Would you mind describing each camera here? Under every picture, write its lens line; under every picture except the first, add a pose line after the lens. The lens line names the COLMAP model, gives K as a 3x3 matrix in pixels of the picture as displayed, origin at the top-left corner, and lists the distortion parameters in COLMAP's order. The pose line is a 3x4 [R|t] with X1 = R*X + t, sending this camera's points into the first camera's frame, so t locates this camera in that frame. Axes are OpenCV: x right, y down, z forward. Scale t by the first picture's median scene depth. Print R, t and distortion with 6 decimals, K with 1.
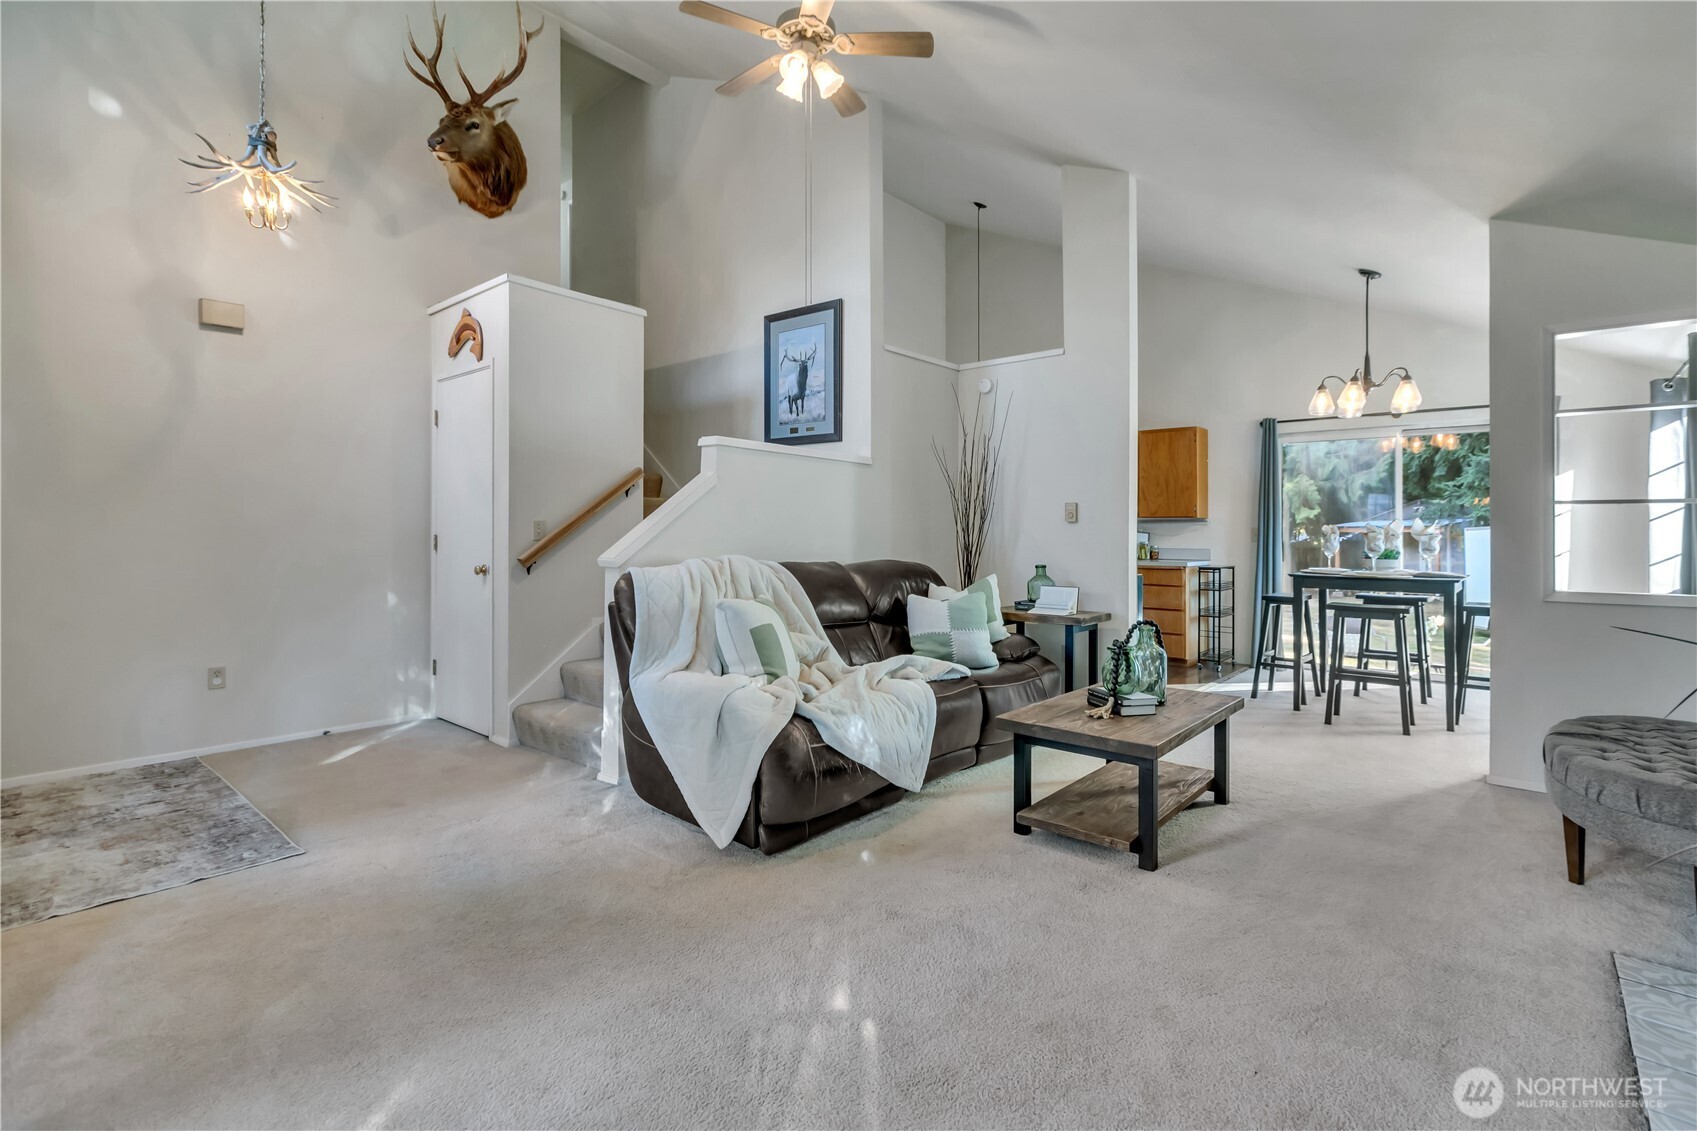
lens RADIAL K [[782.3, 0, 860.0], [0, 782.3, 538.9], [0, 0, 1]] dist [-0.011938, 0.006366]
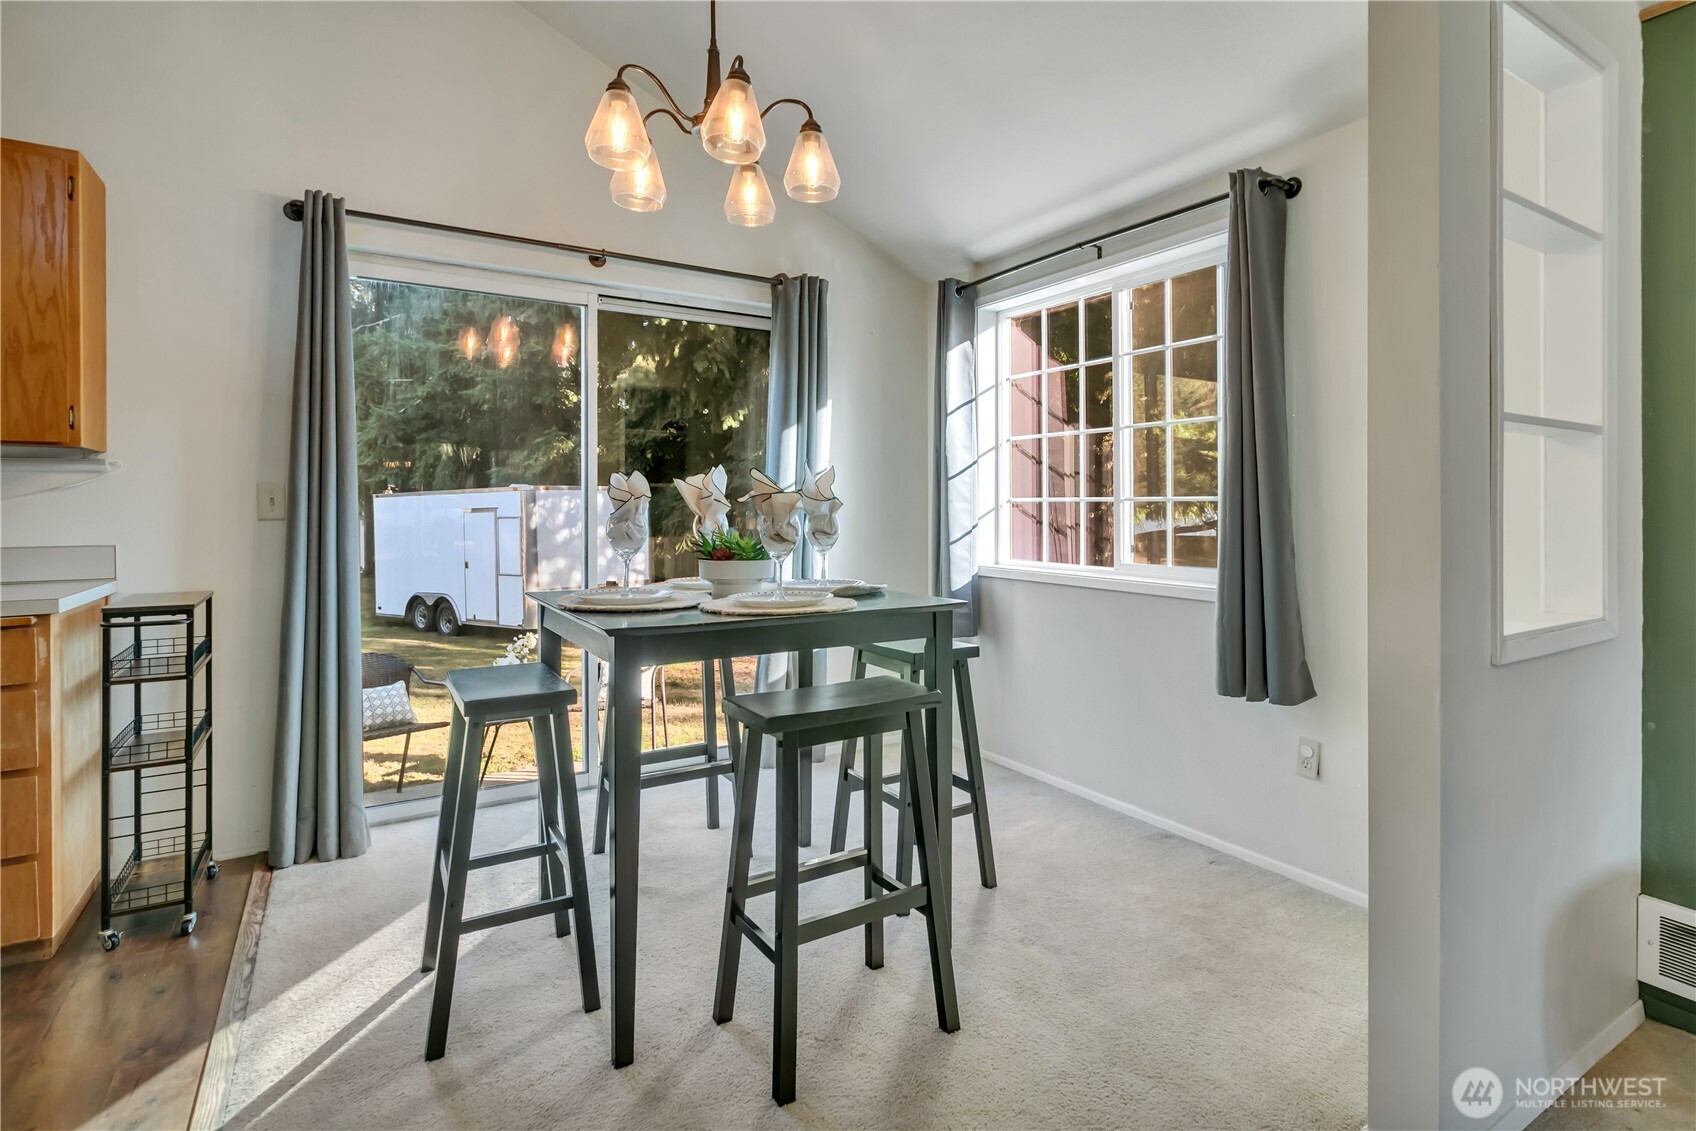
lens RADIAL K [[850.3, 0, 914.4], [0, 850.3, 503.3], [0, 0, 1]] dist [-0.007209, 0.001548]
pose [[0.280042, -0.004813, 0.959976, 0.327328], [0.005296, 0.999980, 0.003469, -0.006317], [-0.959973, 0.004113, 0.280061, 0.965861]]
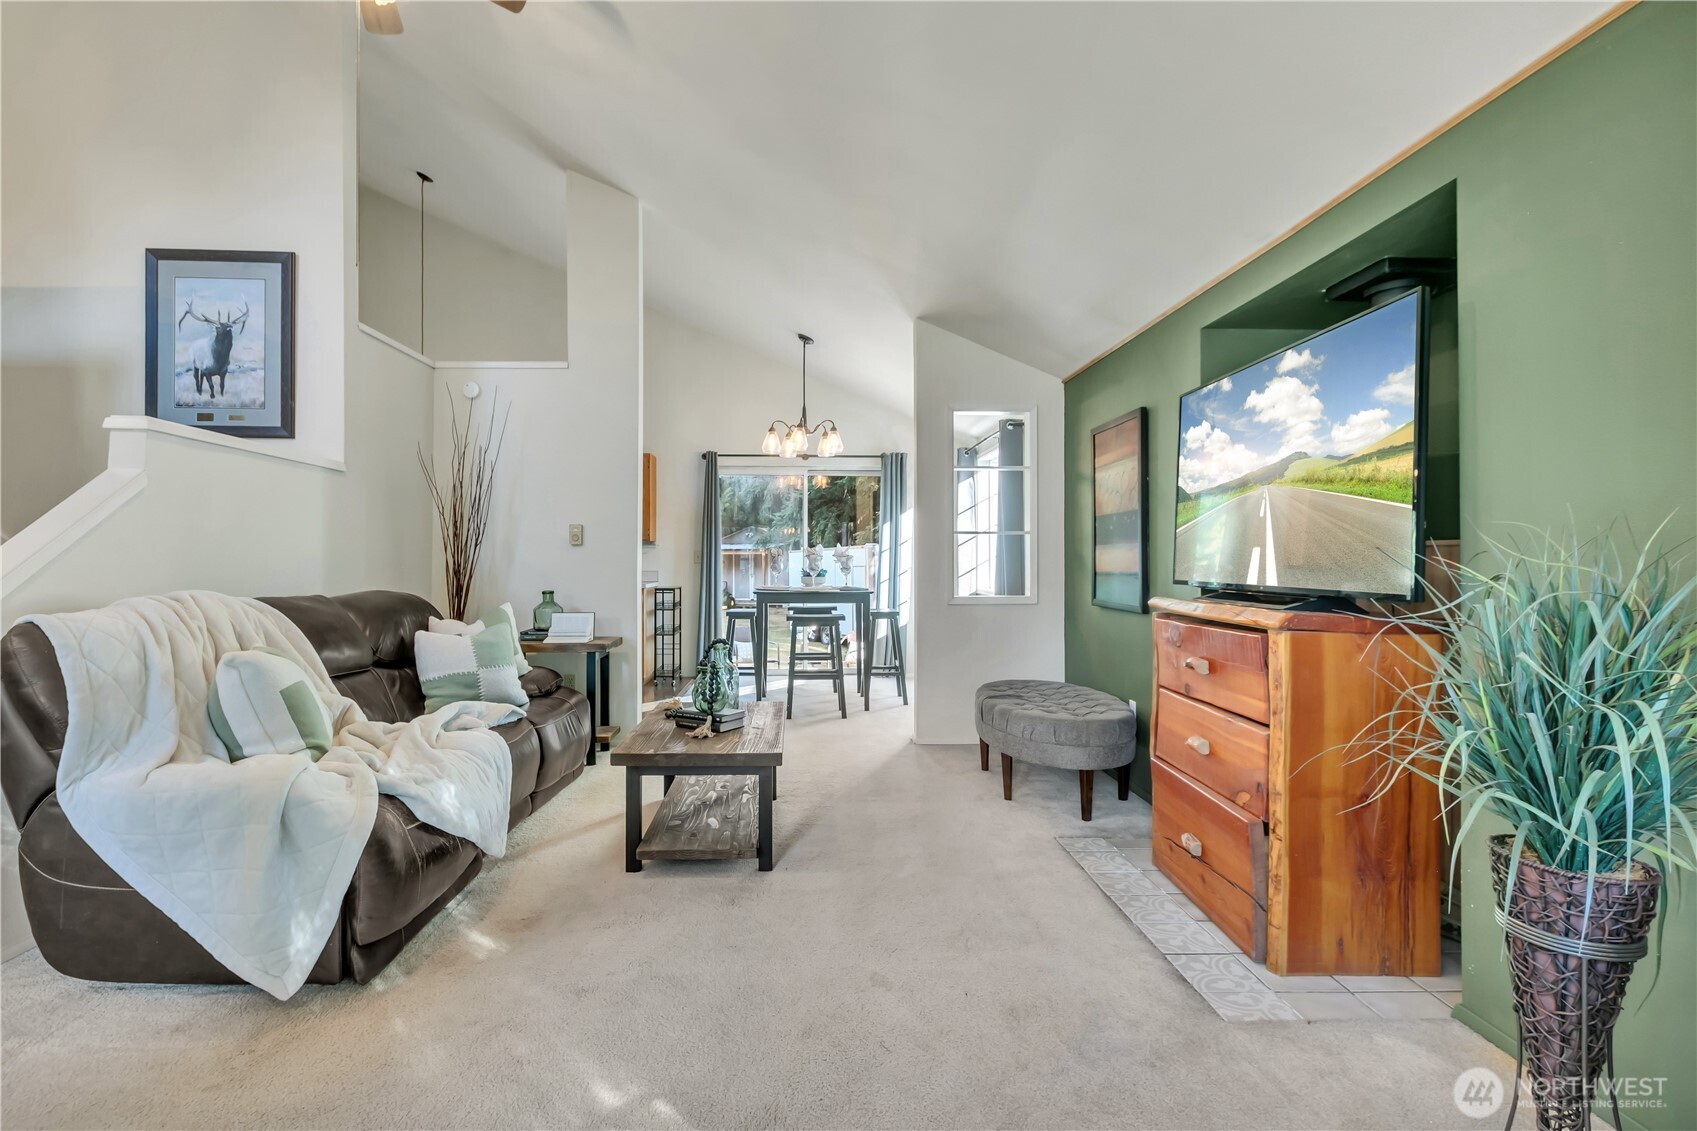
lens RADIAL K [[805.7, 0, 824.1], [0, 805.7, 558.1], [0, 0, 1]] dist [0.001622, 0.000260]
pose [[0.744951, -0.006325, 0.667090, -0.189024], [0.009431, 0.999955, -0.001050, -0.001838], [-0.667053, 0.007073, 0.744977, 0.072935]]
